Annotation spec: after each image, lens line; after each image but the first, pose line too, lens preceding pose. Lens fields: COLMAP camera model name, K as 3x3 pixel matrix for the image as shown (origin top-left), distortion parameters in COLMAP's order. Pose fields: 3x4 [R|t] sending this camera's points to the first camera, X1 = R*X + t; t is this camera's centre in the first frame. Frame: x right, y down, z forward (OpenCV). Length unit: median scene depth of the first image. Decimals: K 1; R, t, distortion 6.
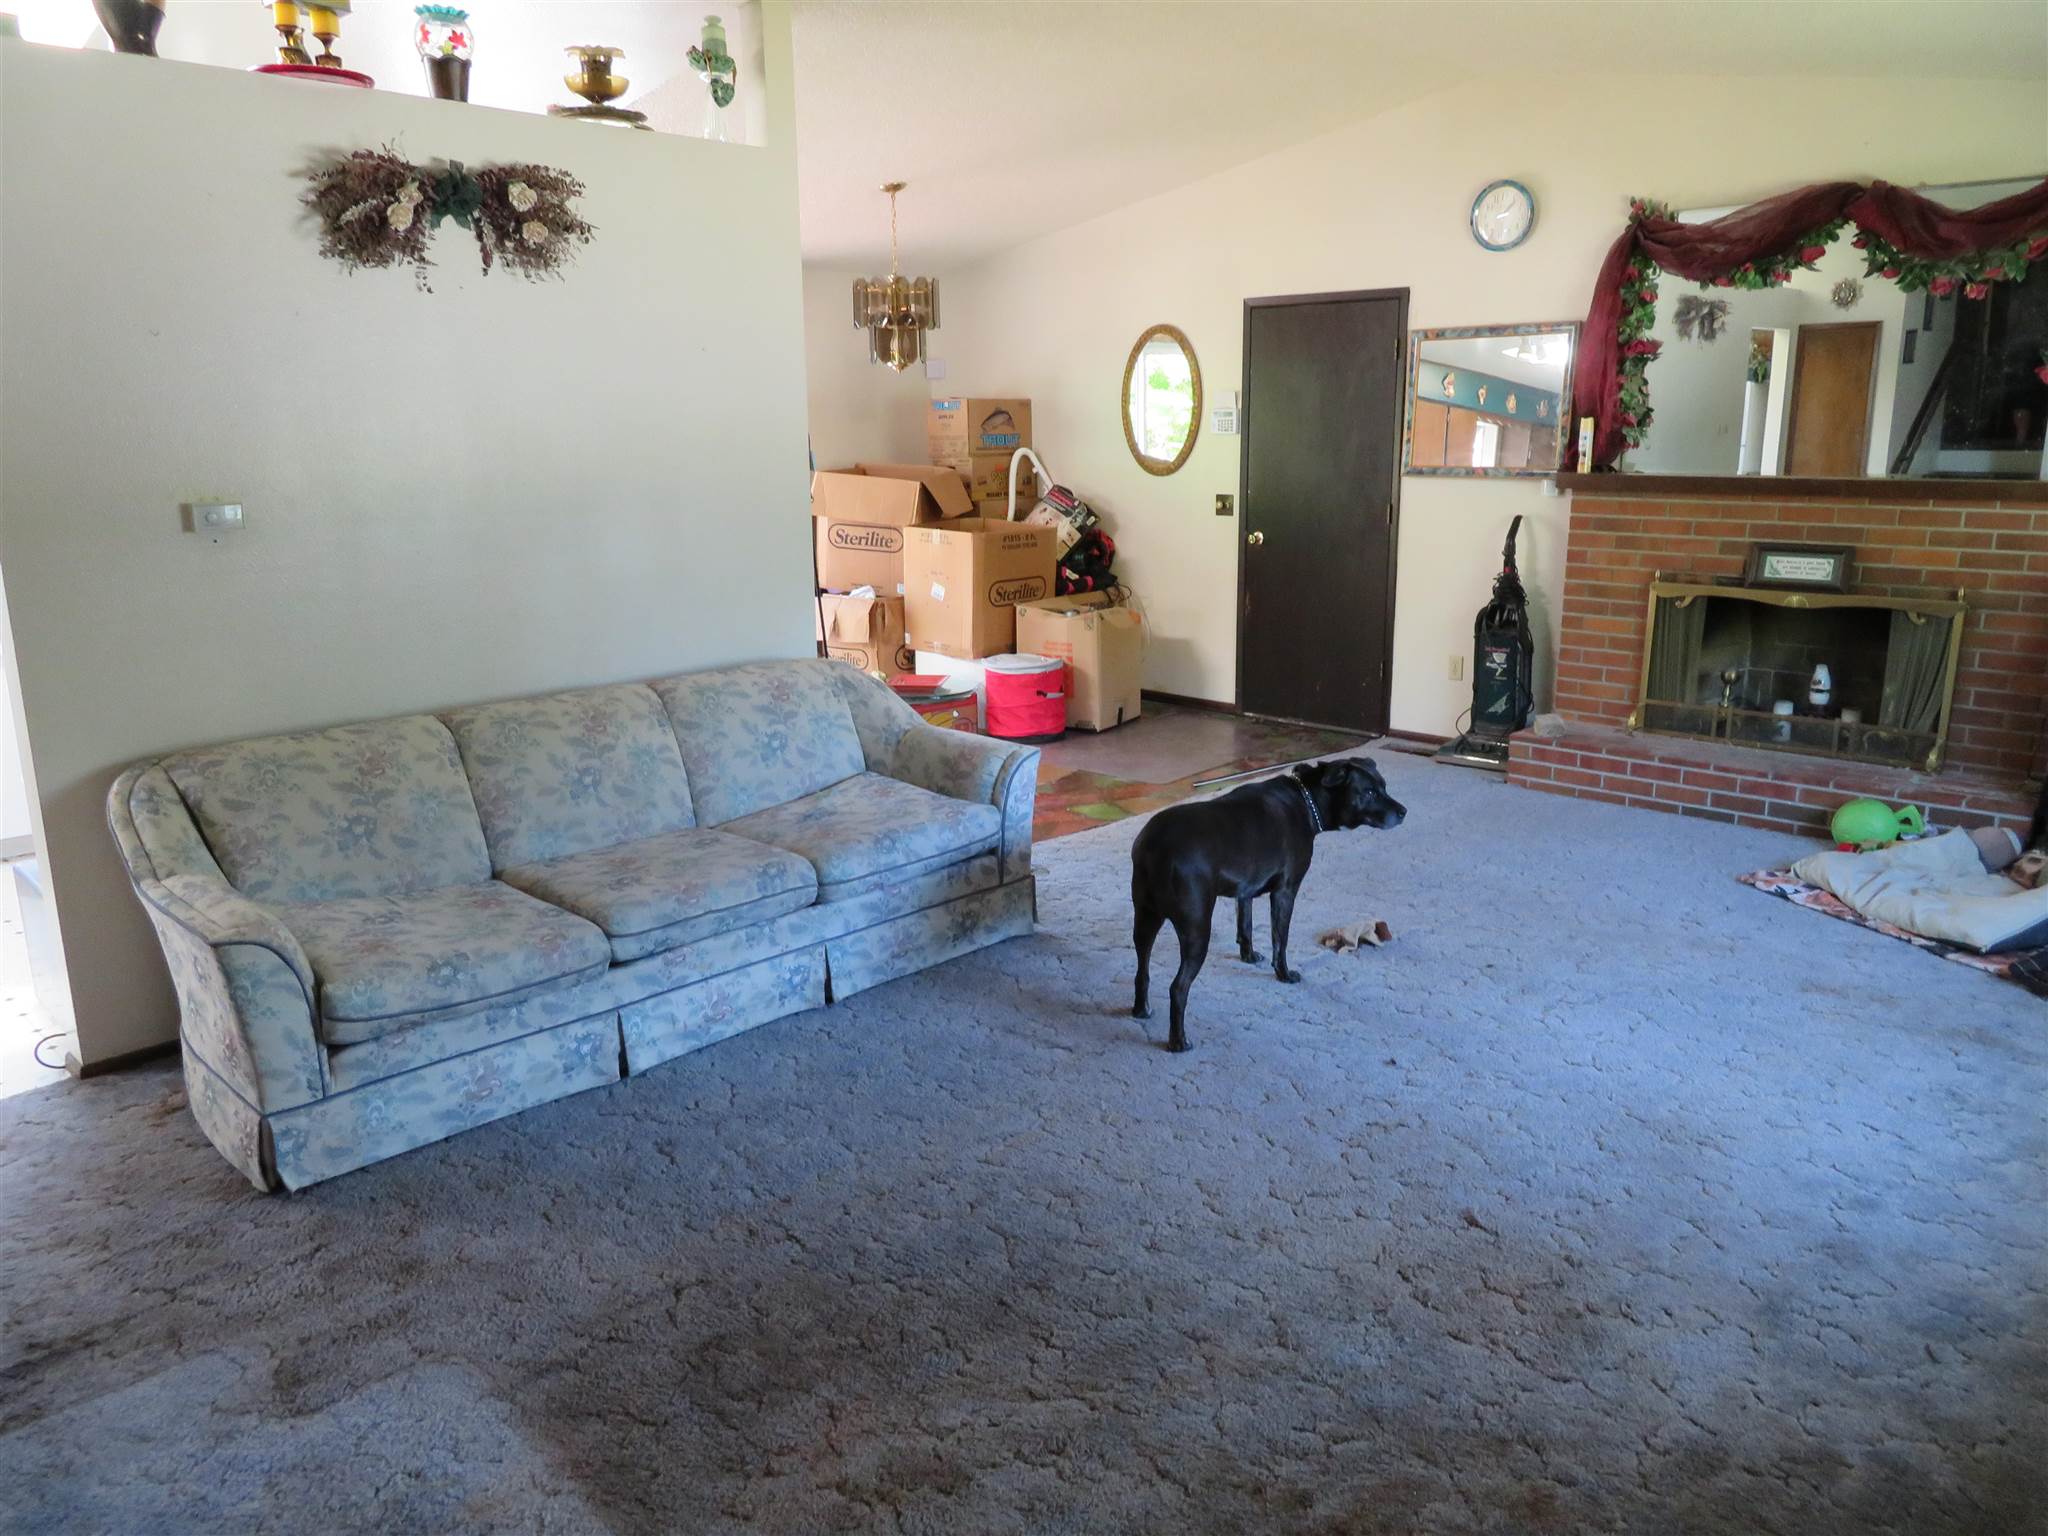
lens RADIAL K [[1469.4, 0, 1015.8], [0, 1469.4, 766.0], [0, 0, 1]] dist [-0.012728, 0.005692]
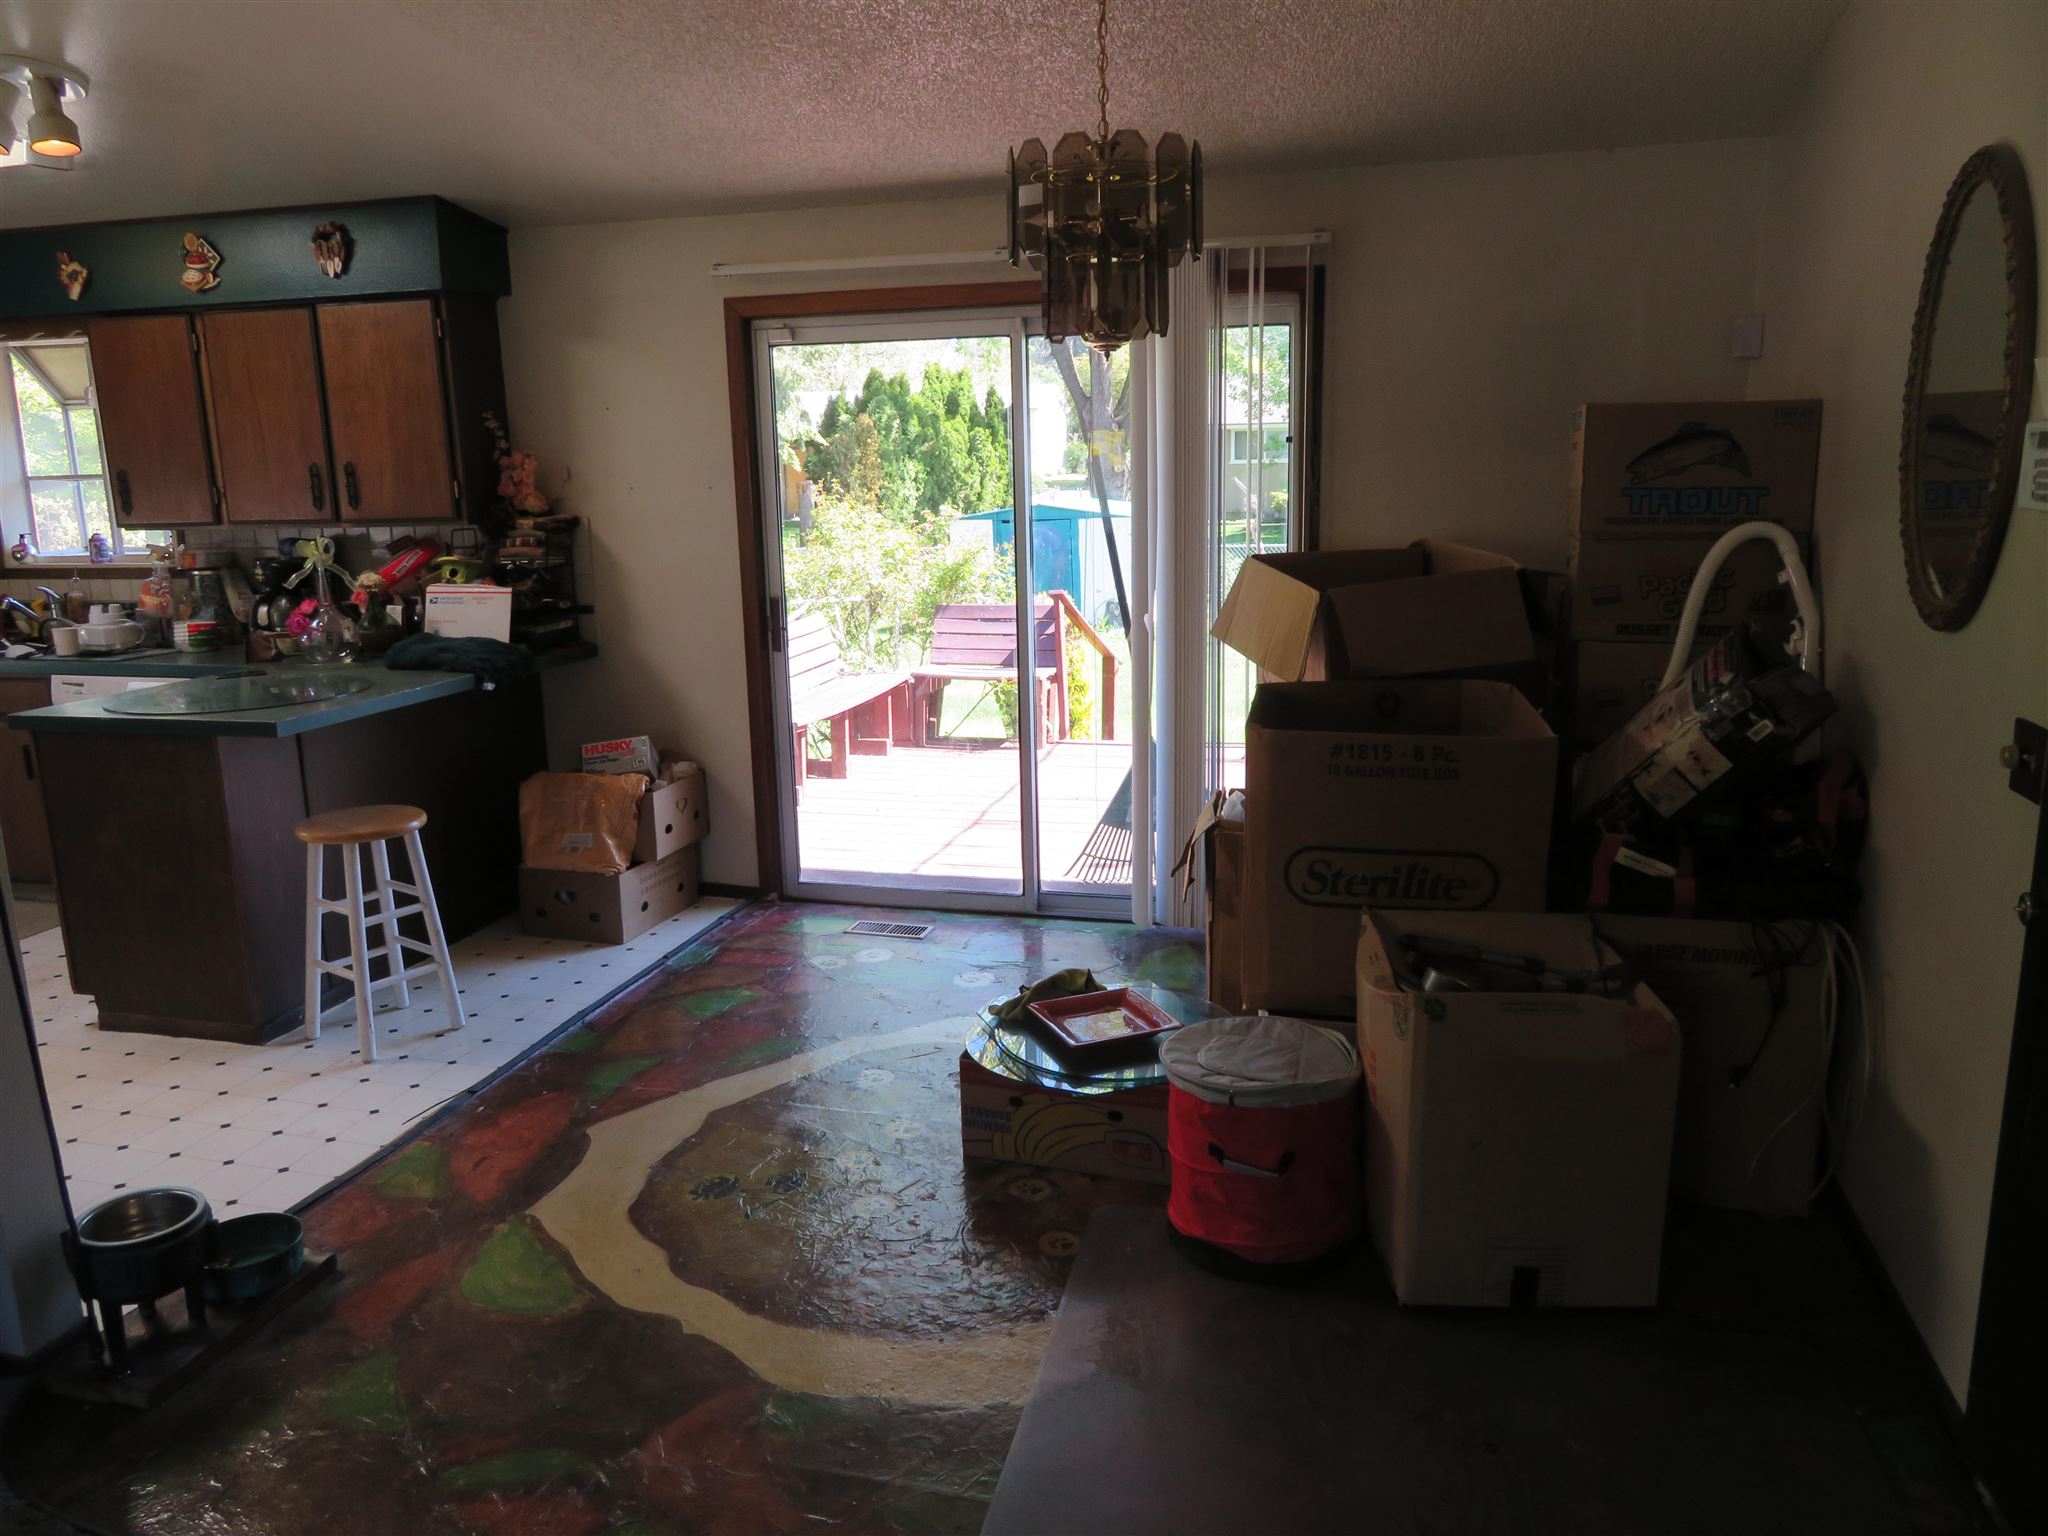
lens RADIAL K [[1469.4, 0, 1018.1], [0, 1469.4, 755.9], [0, 0, 1]] dist [-0.012728, 0.005692]
pose [[0.482796, 0.179597, -0.857119, 0.381372], [-0.188513, 0.977113, 0.098555, -0.223690], [0.855202, 0.113996, 0.505603, 0.909586]]
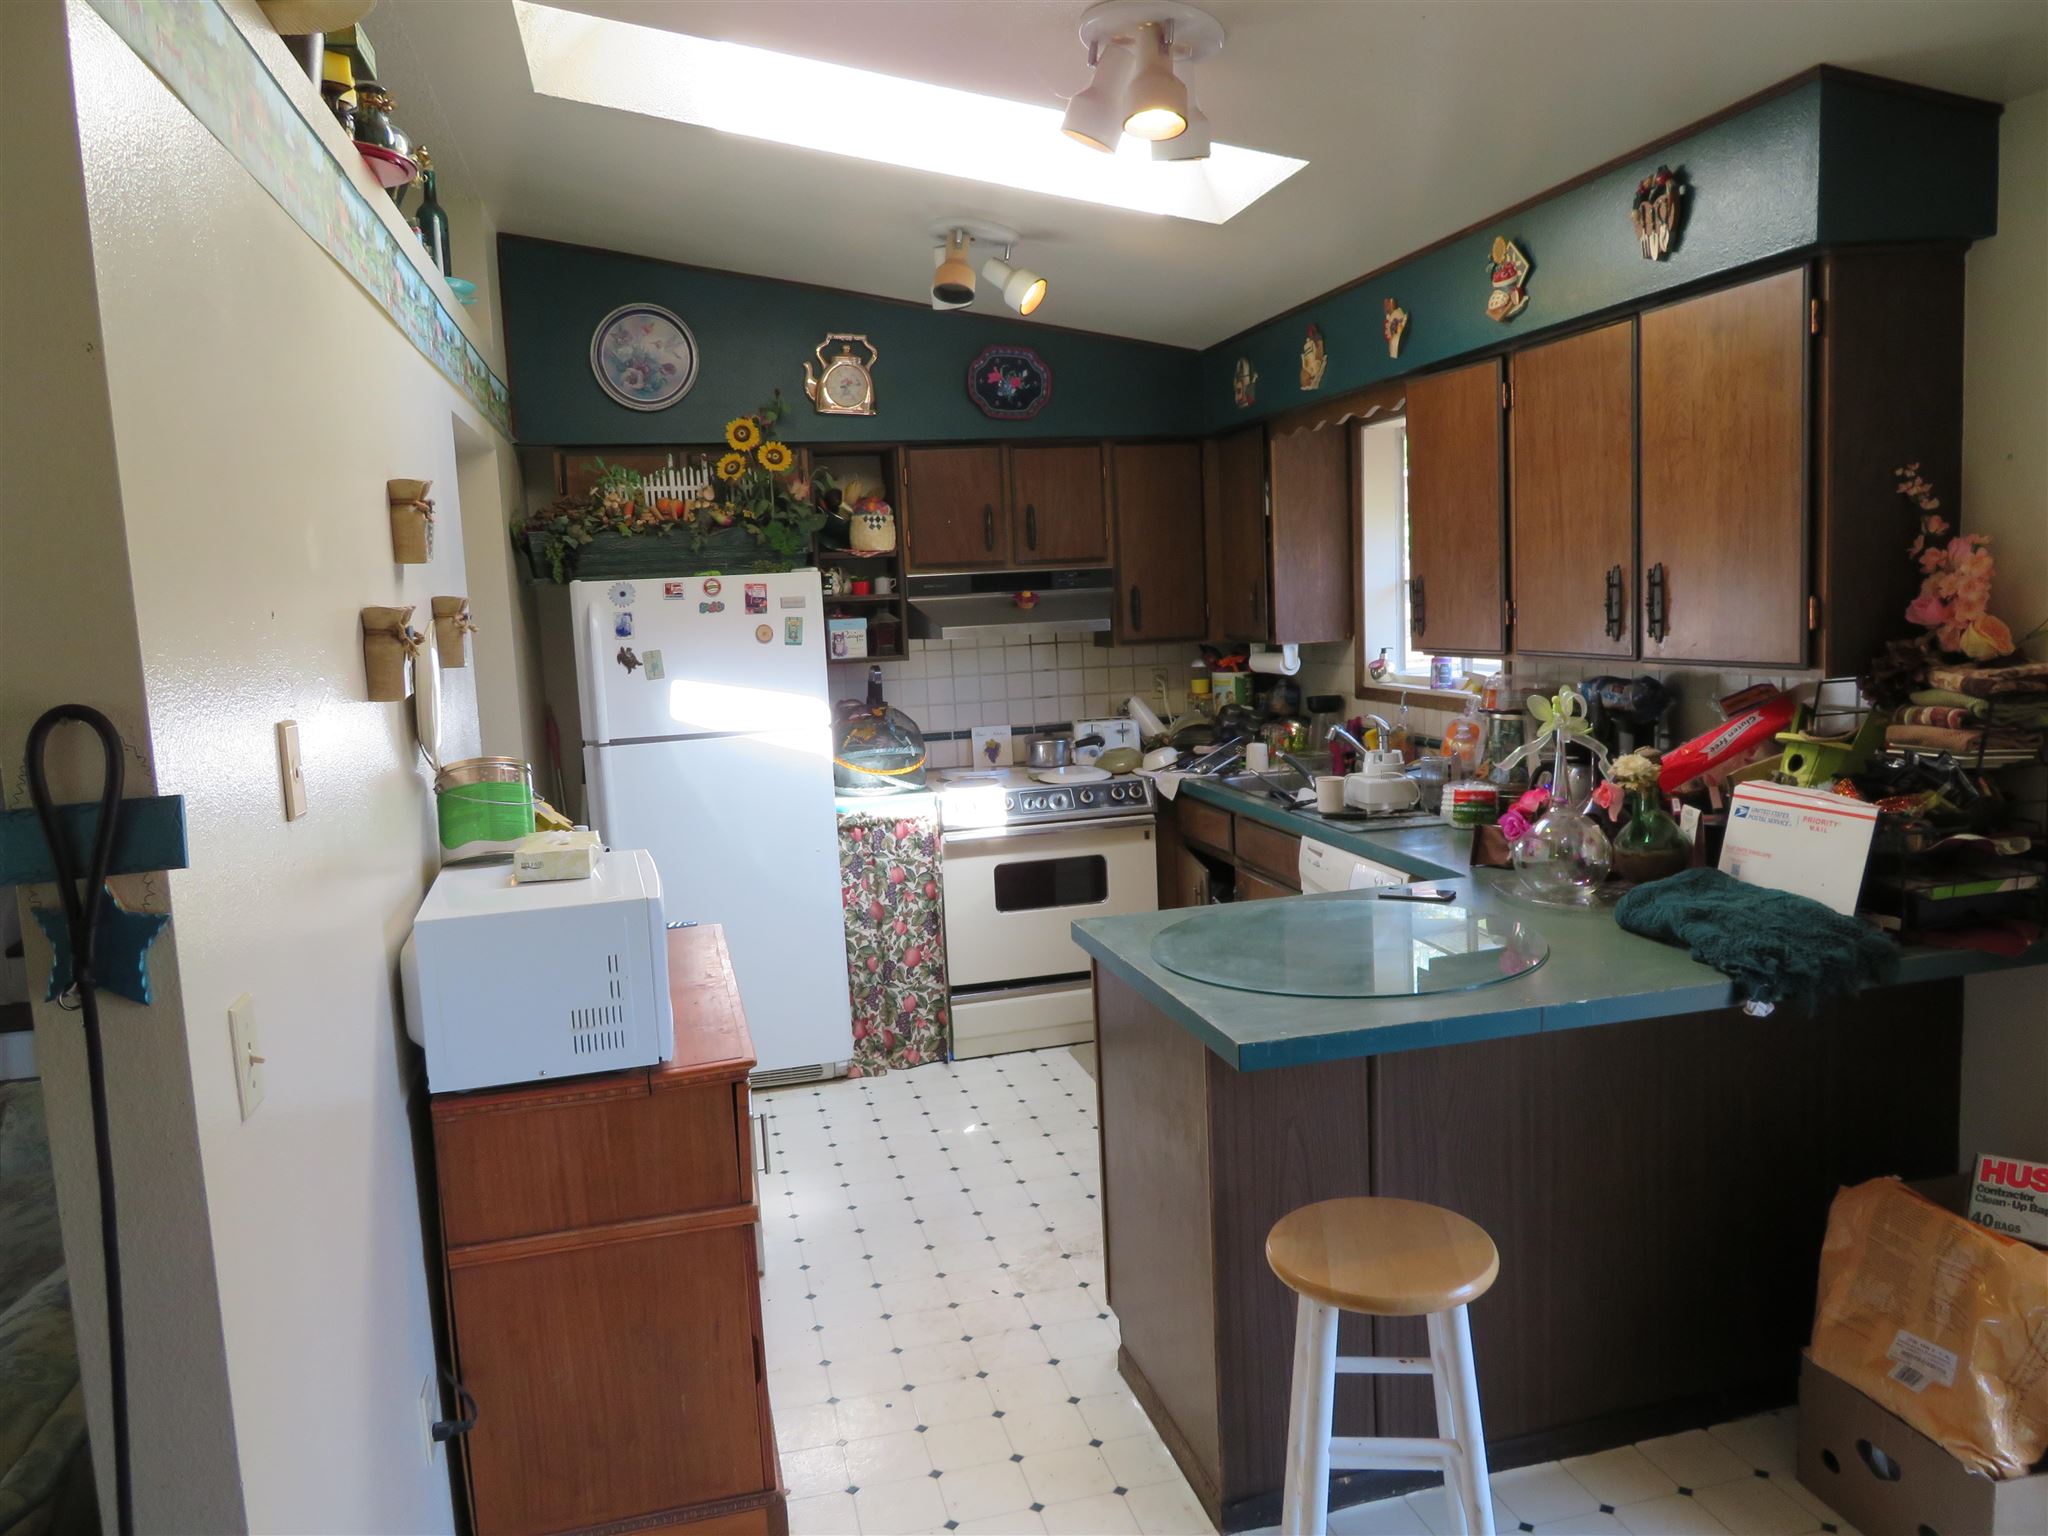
lens RADIAL K [[1469.4, 0, 1025.0], [0, 1469.4, 762.1], [0, 0, 1]] dist [-0.012728, 0.005692]
pose [[-0.522987, 0.139455, -0.840855, -0.012969], [-0.144438, 0.957756, 0.248679, -0.263383], [0.840014, 0.251507, -0.480751, 1.069021]]
